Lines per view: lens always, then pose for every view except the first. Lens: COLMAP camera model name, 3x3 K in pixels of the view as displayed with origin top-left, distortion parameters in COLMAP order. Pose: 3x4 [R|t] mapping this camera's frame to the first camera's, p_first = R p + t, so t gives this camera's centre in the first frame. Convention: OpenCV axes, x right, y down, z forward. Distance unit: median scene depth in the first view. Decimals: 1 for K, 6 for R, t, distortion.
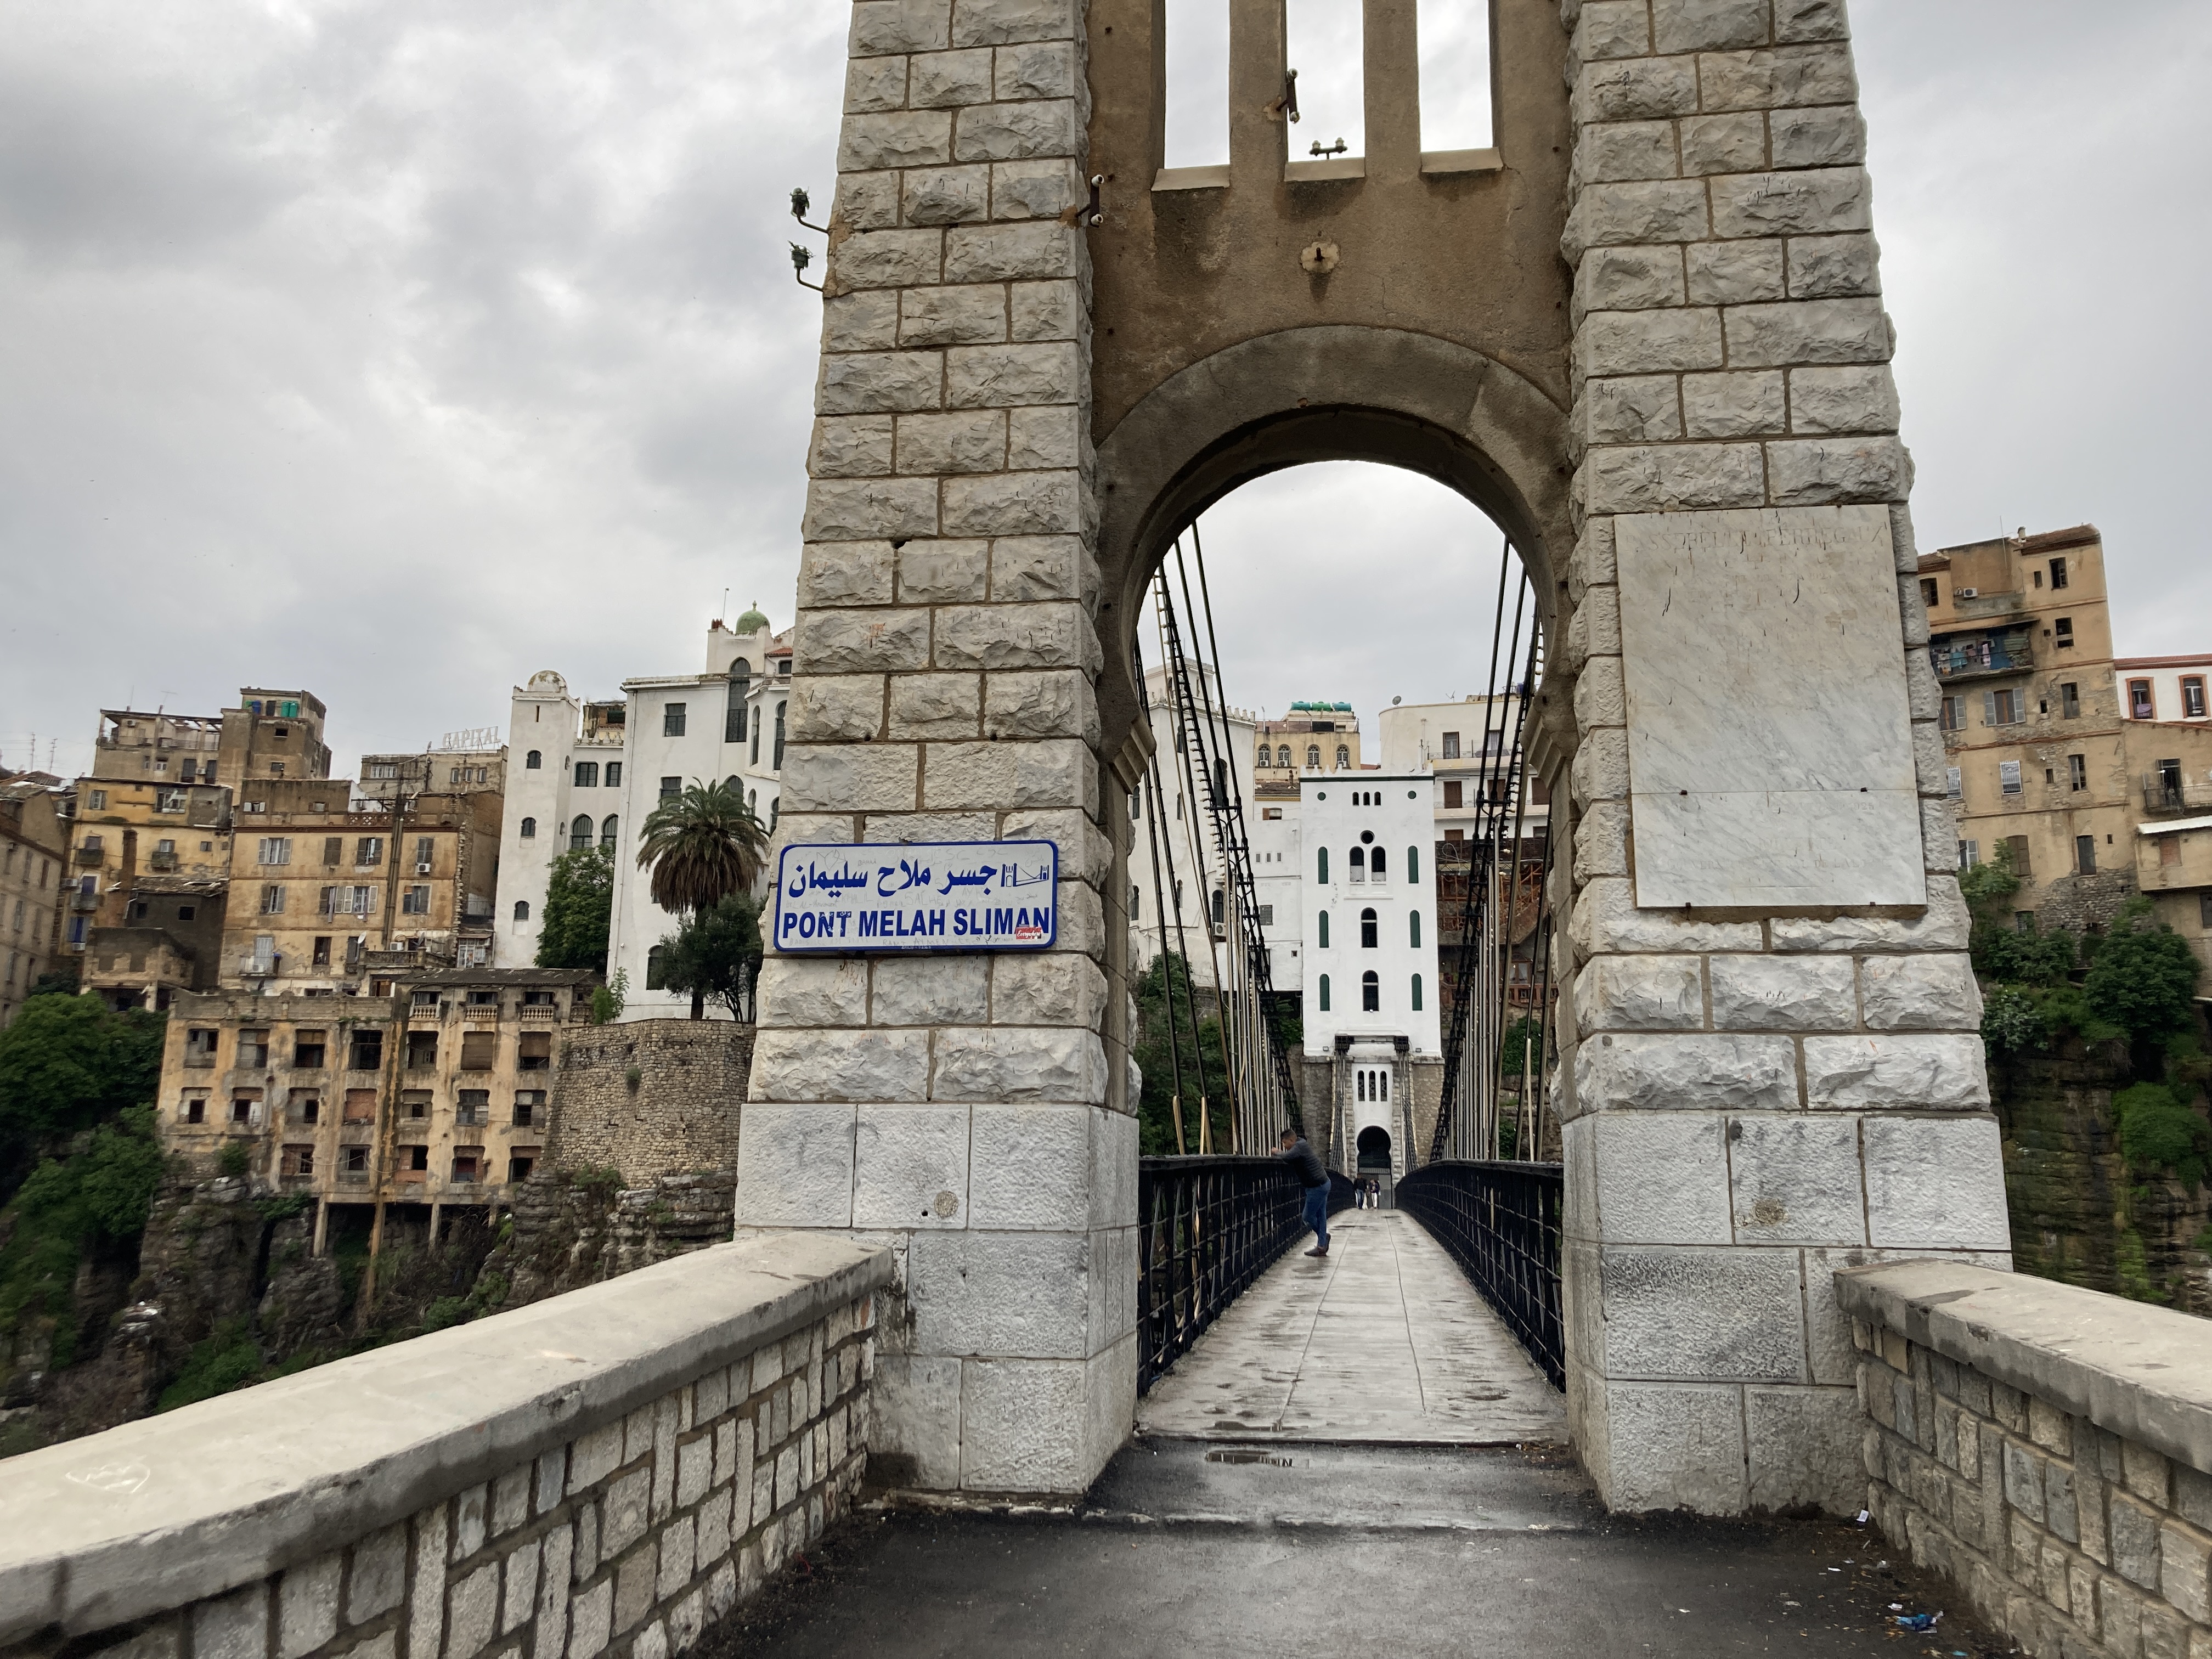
lens RADIAL K [[1811.3, 0, 1114.4], [0, 1811.3, 828.1], [0, 0, 1]] dist [0.031884, -0.006288]
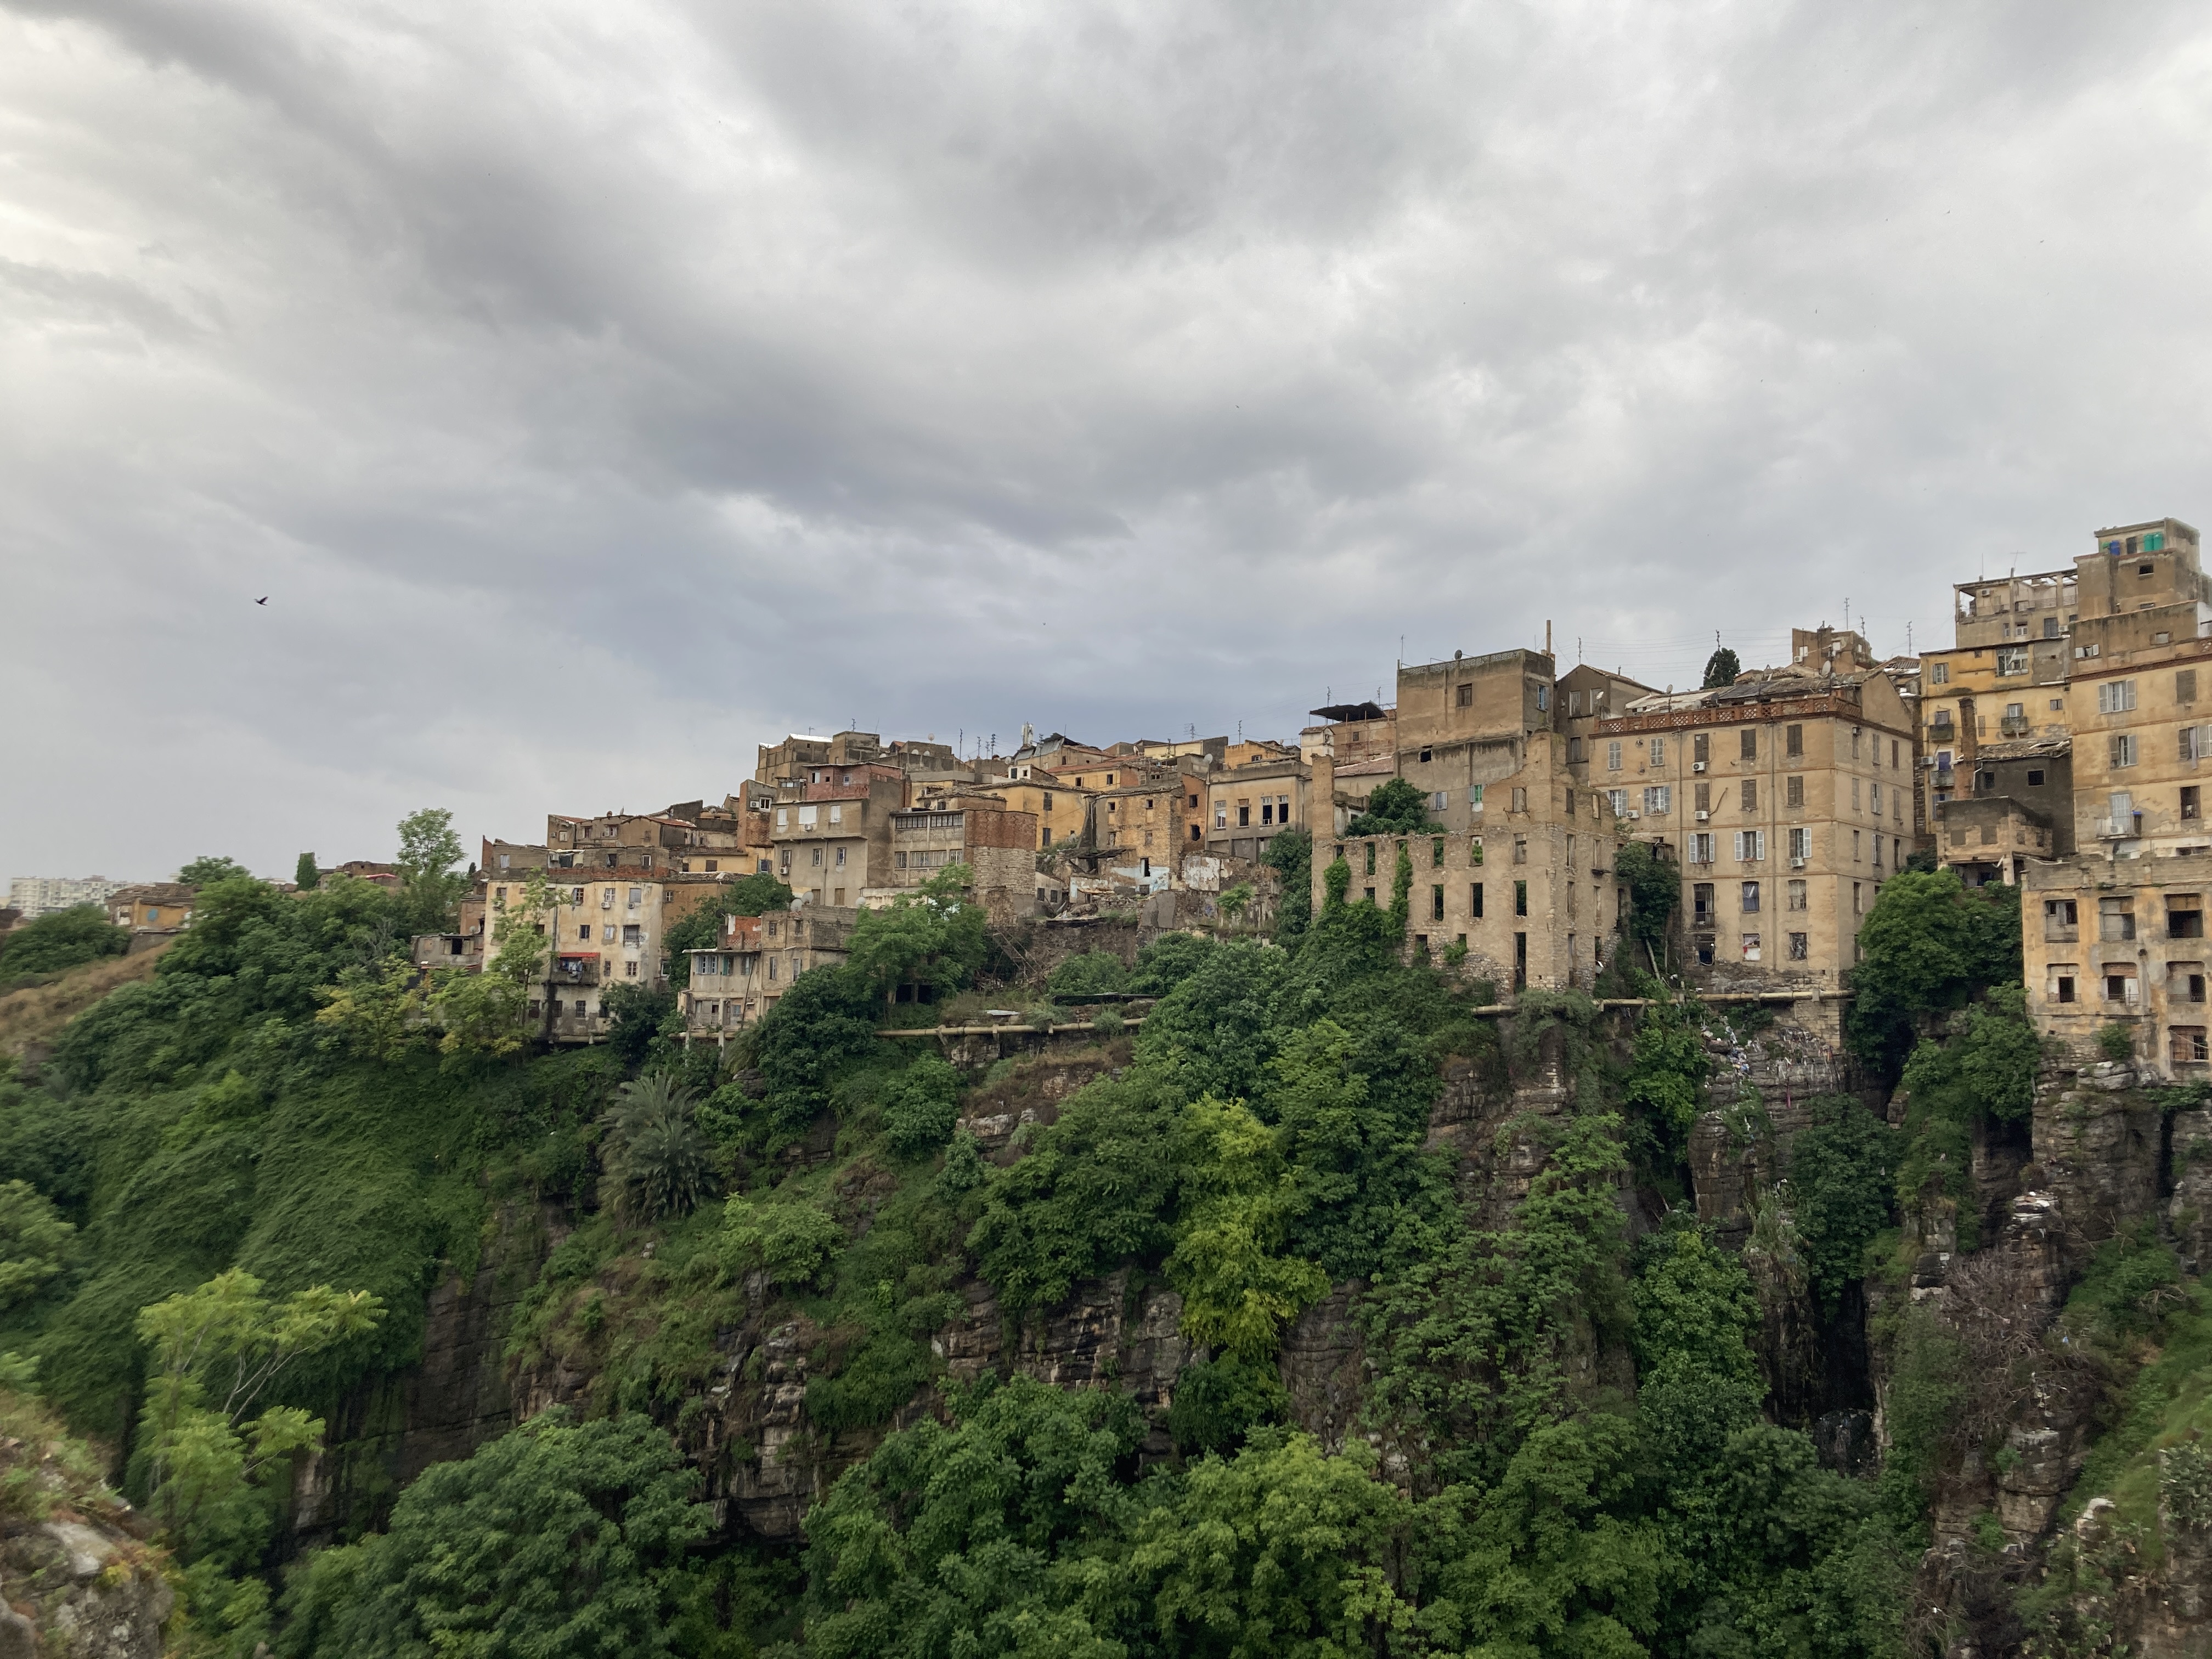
lens RADIAL K [[1811.3, 0, 1114.4], [0, 1811.3, 828.1], [0, 0, 1]] dist [0.031884, -0.006288]
pose [[0.548399, -0.089759, -0.831385, 0.003787], [0.144860, 0.989388, -0.011265, 0.016096], [0.823574, -0.114257, 0.555582, 0.106002]]
